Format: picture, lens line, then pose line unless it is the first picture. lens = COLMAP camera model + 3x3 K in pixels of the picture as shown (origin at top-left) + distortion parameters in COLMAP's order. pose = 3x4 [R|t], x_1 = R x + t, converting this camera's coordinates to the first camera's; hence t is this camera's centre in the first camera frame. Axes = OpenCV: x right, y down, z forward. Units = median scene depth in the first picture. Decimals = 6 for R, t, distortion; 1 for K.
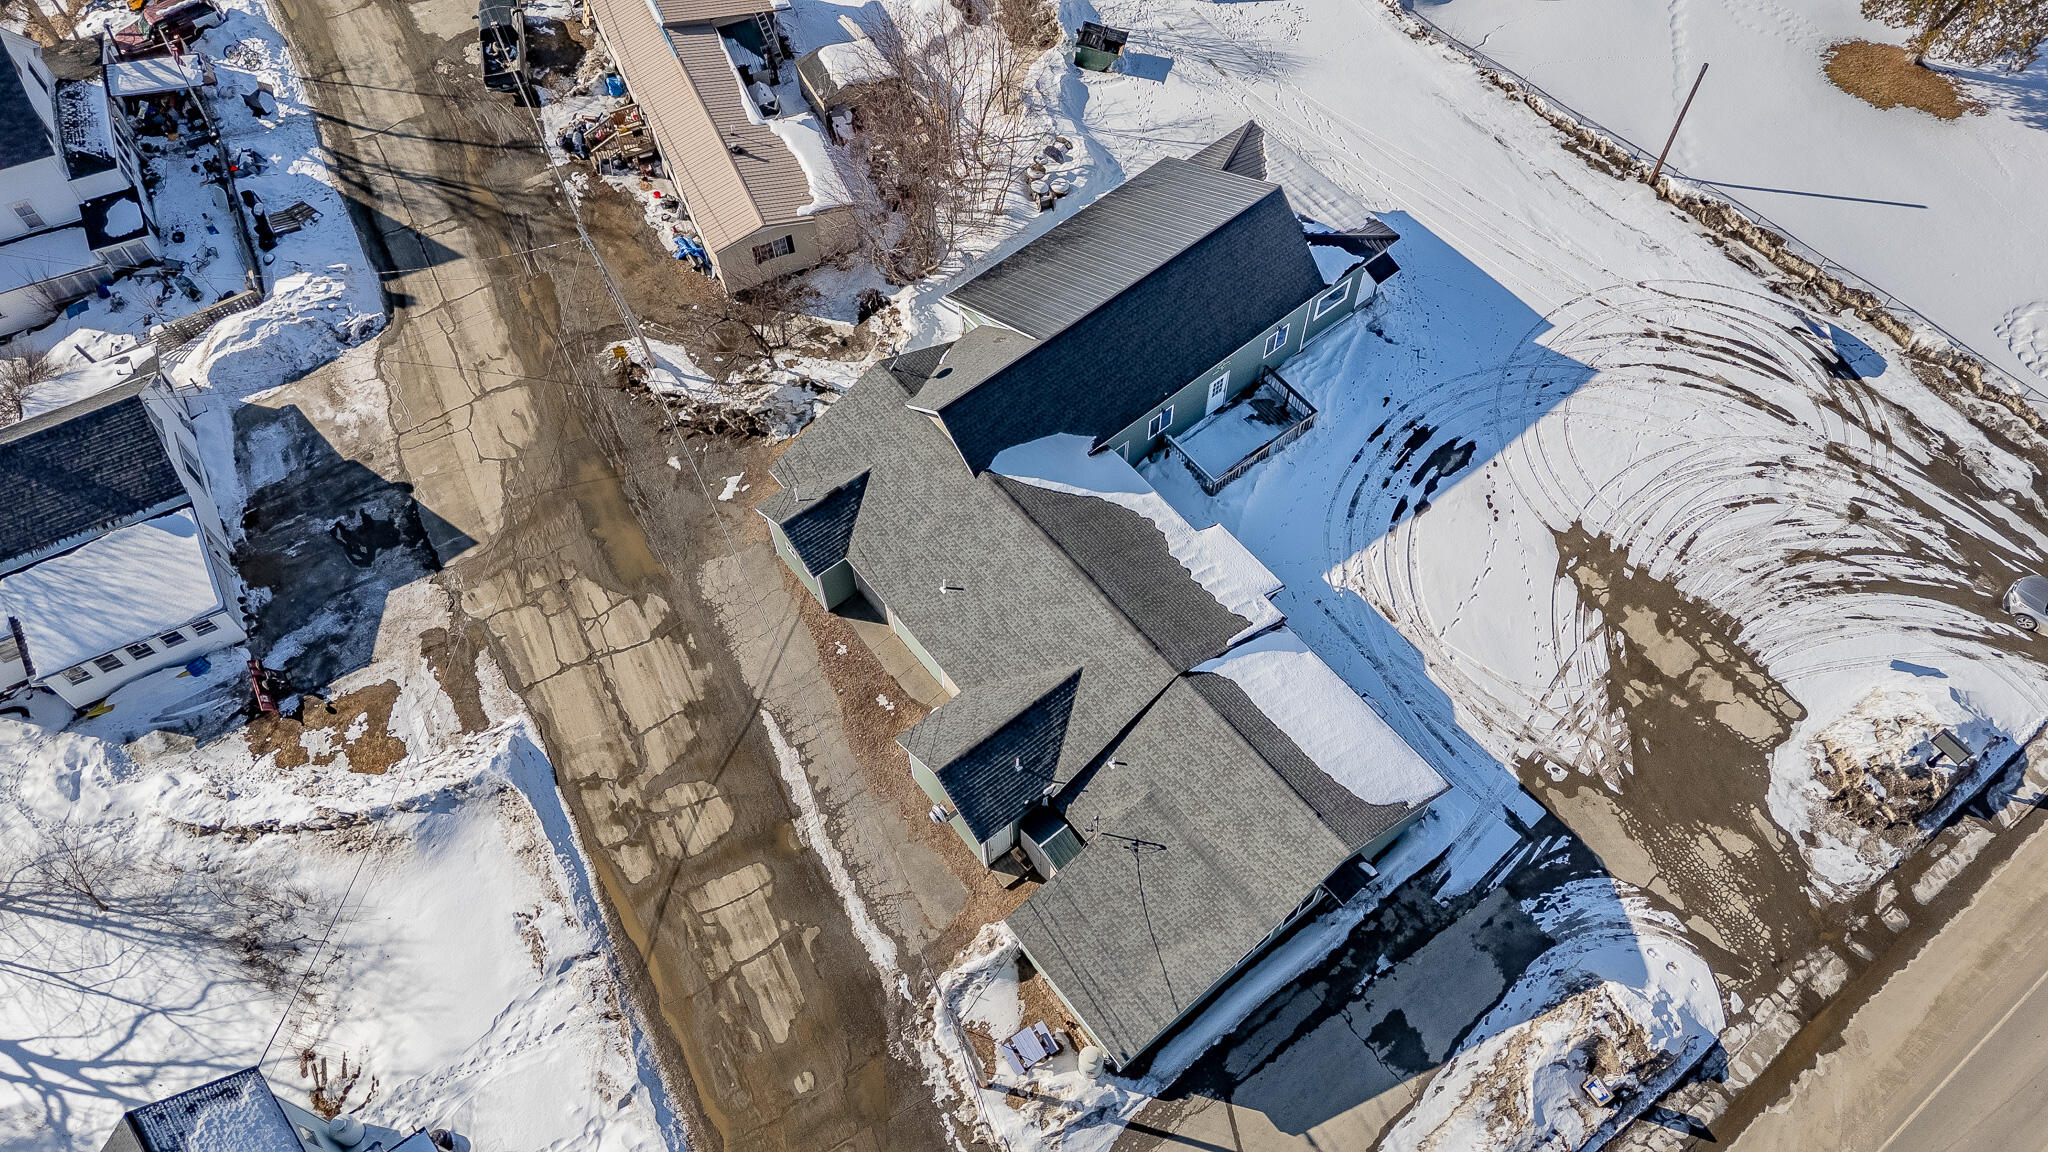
lens RADIAL K [[1505.6, 0, 1032.9], [0, 1505.6, 574.3], [0, 0, 1]] dist [0.076858, -0.070653]
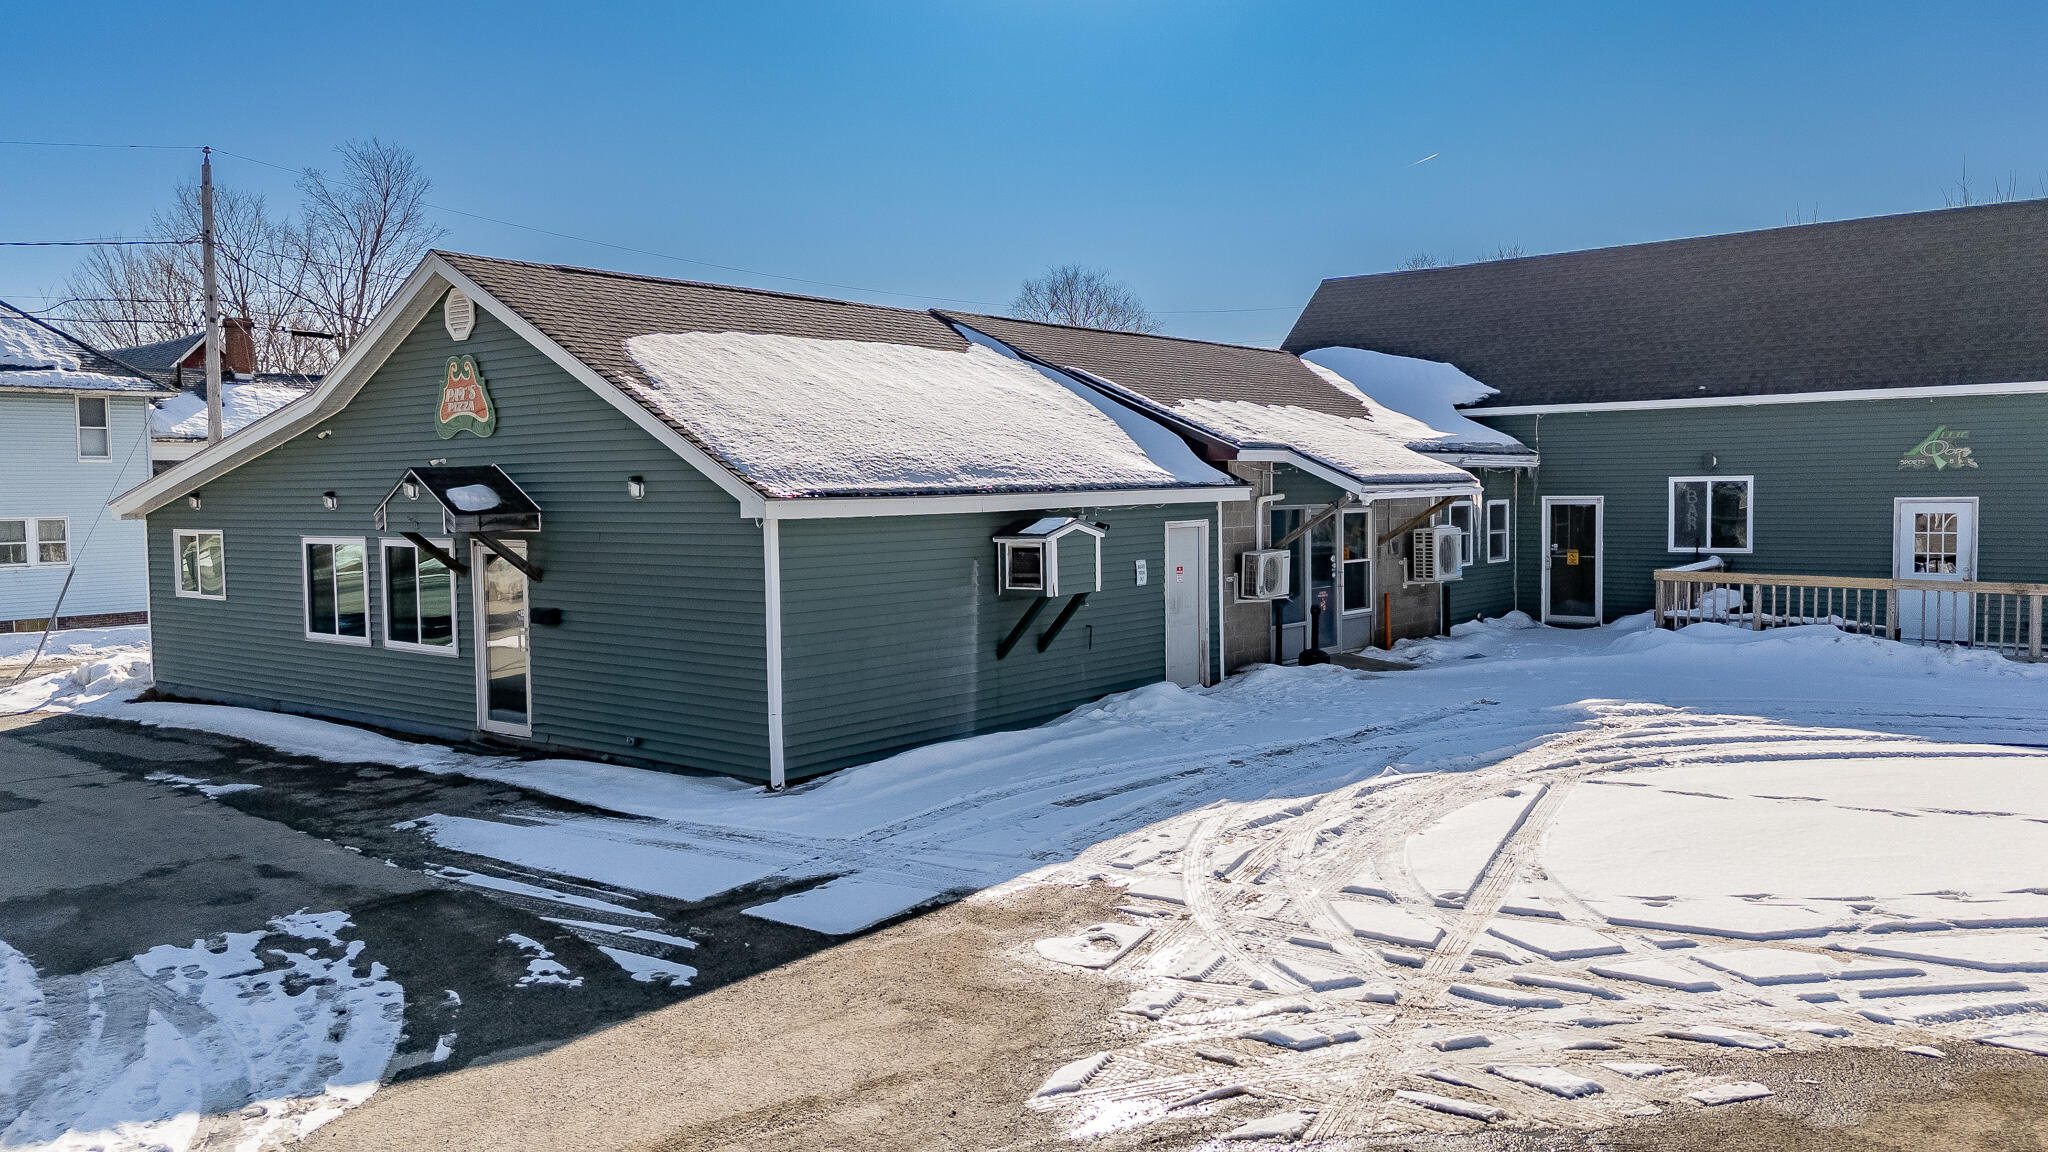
lens RADIAL K [[1505.6, 0, 1024.9], [0, 1505.6, 561.4], [0, 0, 1]] dist [0.076858, -0.070653]
pose [[0.202211, 0.057195, -0.977670, 0.506193], [-0.829268, 0.541067, -0.139863, 0.135711], [0.520985, 0.839033, 0.156840, 0.923795]]
